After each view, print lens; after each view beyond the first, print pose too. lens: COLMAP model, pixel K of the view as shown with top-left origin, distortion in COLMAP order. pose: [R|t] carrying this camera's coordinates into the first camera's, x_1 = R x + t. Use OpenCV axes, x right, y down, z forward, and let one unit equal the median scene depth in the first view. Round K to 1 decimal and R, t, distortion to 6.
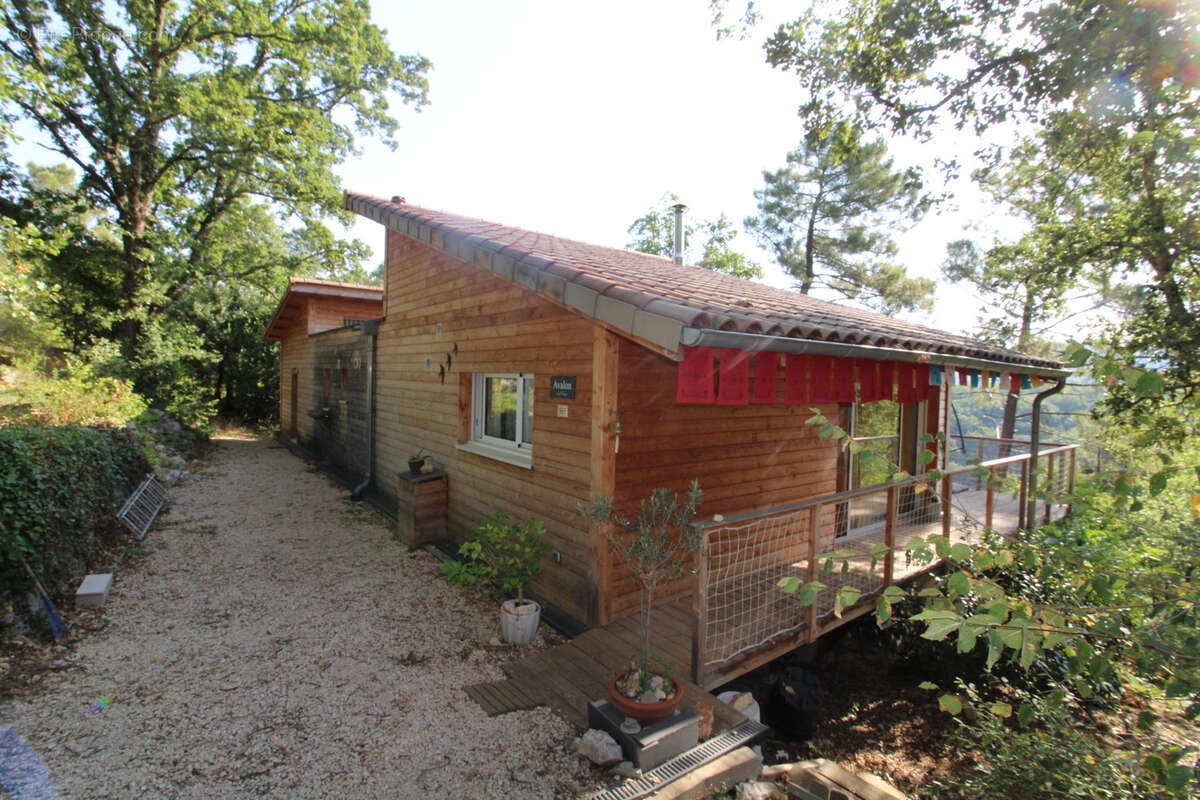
lens RADIAL K [[554.3, 0, 589.6], [0, 554.3, 391.9], [0, 0, 1]] dist [-0.003437, -0.011018]
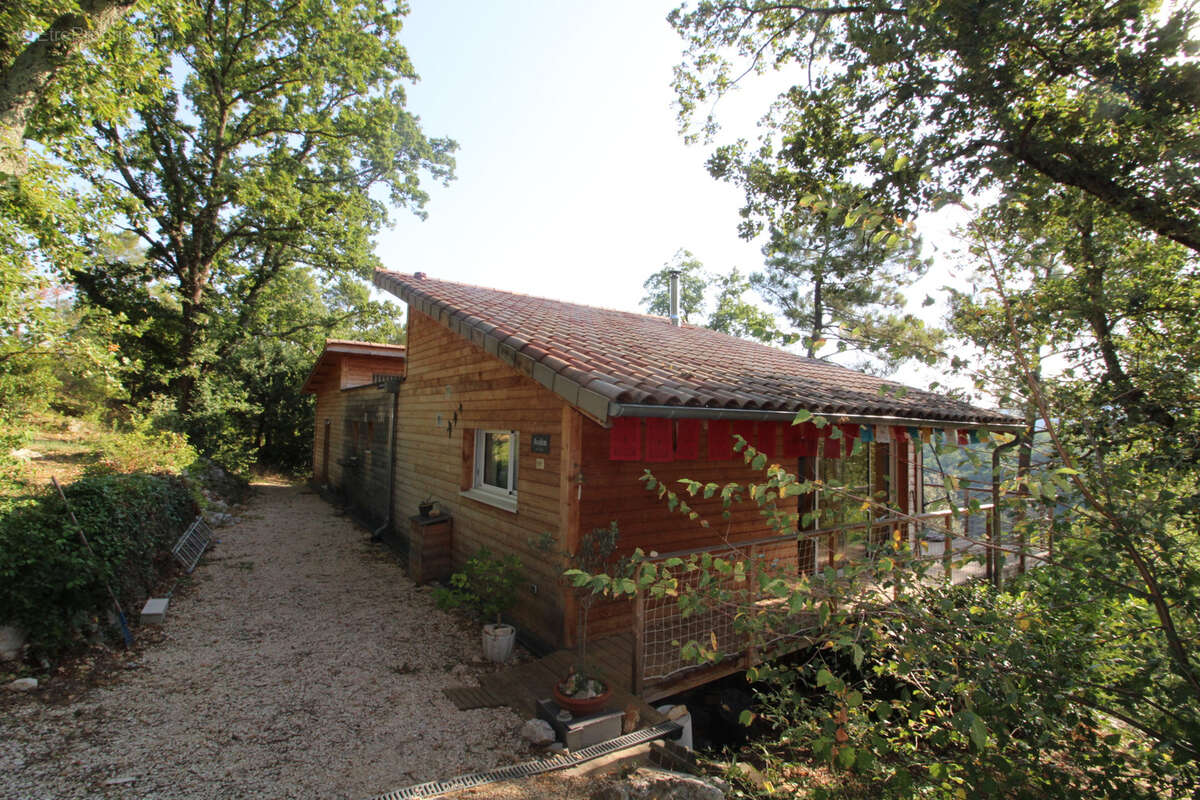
lens RADIAL K [[554.3, 0, 589.6], [0, 554.3, 391.9], [0, 0, 1]] dist [-0.003437, -0.011018]
pose [[0.998657, -0.004366, -0.051629, 0.064578], [0.000102, 0.996607, -0.082303, -0.011921], [0.051813, 0.082188, 0.995269, -0.105779]]
